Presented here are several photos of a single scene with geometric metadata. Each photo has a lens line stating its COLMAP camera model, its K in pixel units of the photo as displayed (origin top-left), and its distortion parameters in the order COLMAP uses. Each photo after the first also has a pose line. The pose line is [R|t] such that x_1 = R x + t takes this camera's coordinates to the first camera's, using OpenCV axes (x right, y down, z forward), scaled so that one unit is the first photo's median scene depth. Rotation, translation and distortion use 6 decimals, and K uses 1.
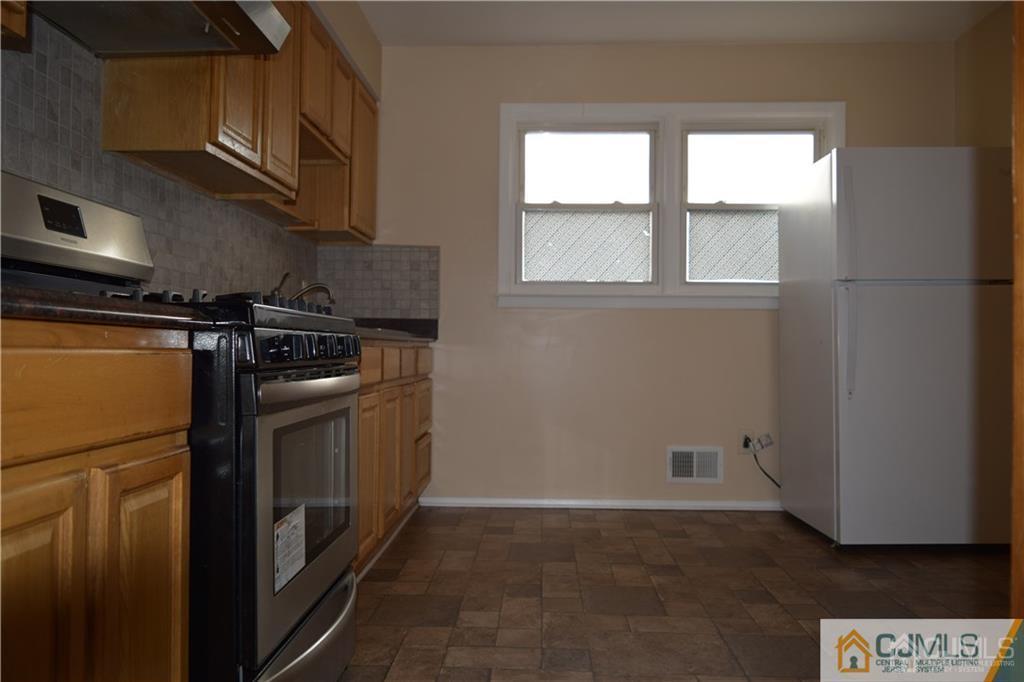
lens RADIAL K [[795.6, 0, 512.9], [0, 795.6, 344.9], [0, 0, 1]] dist [-0.019240, 0.008337]
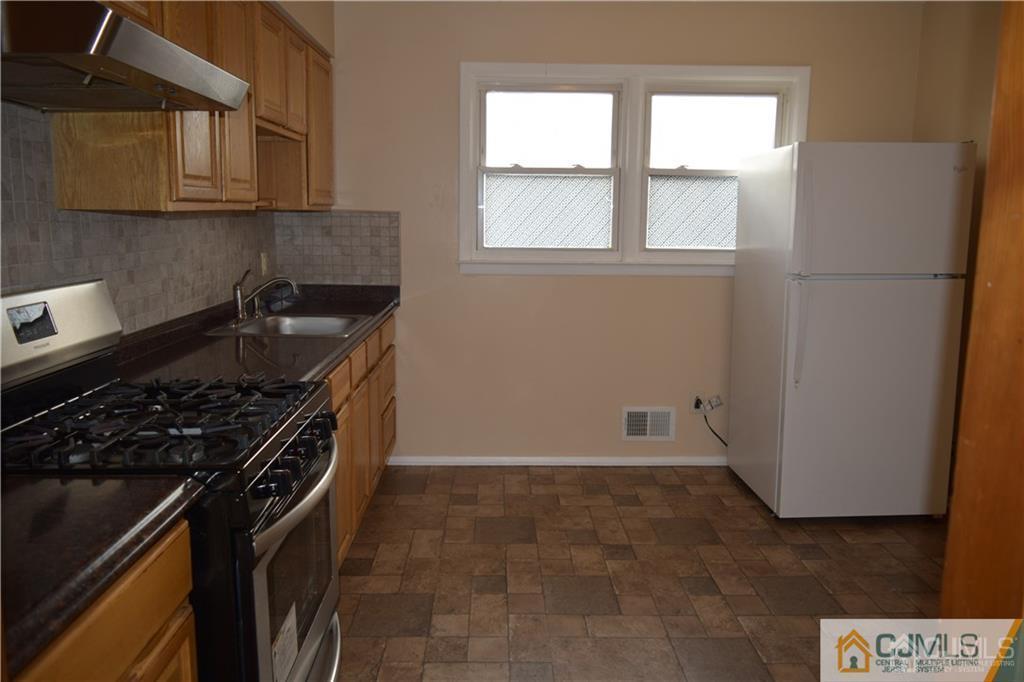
lens RADIAL K [[795.6, 0, 514.1], [0, 795.6, 344.7], [0, 0, 1]] dist [-0.019240, 0.008337]
pose [[0.998216, -0.007390, 0.059243, -0.010473], [-0.002702, 0.985700, 0.168490, -0.131886], [-0.059641, -0.168350, 0.983921, -0.008235]]
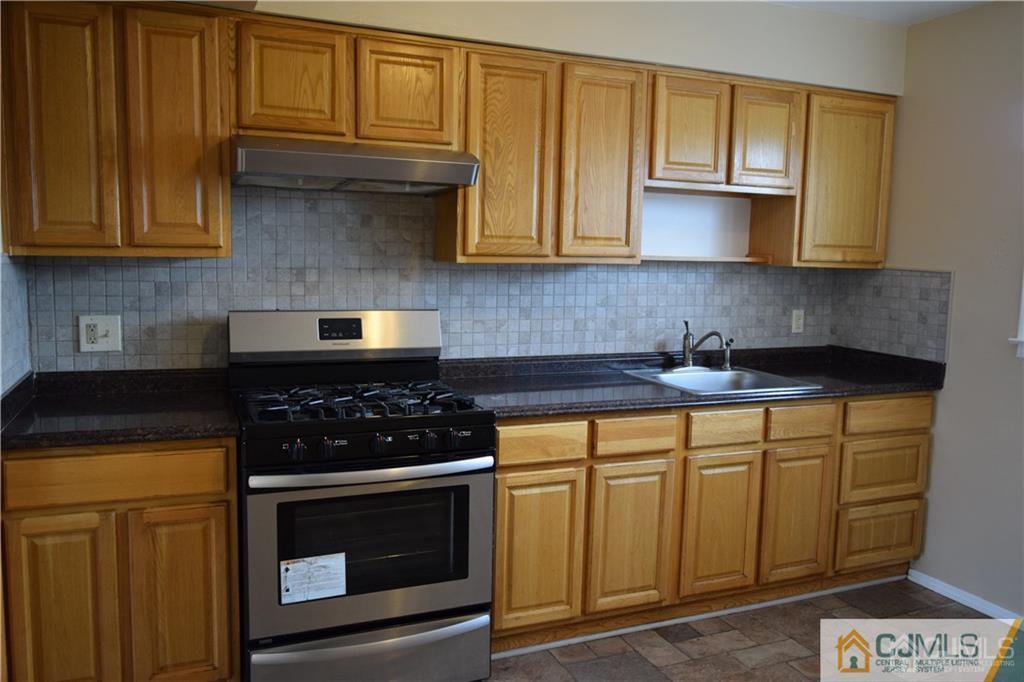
lens RADIAL K [[795.6, 0, 508.8], [0, 795.6, 339.0], [0, 0, 1]] dist [-0.019240, 0.008337]
pose [[0.421269, 0.097006, -0.901733, 0.451549], [-0.013298, 0.994817, 0.100807, -0.134528], [0.906838, -0.030476, 0.420375, 0.273500]]
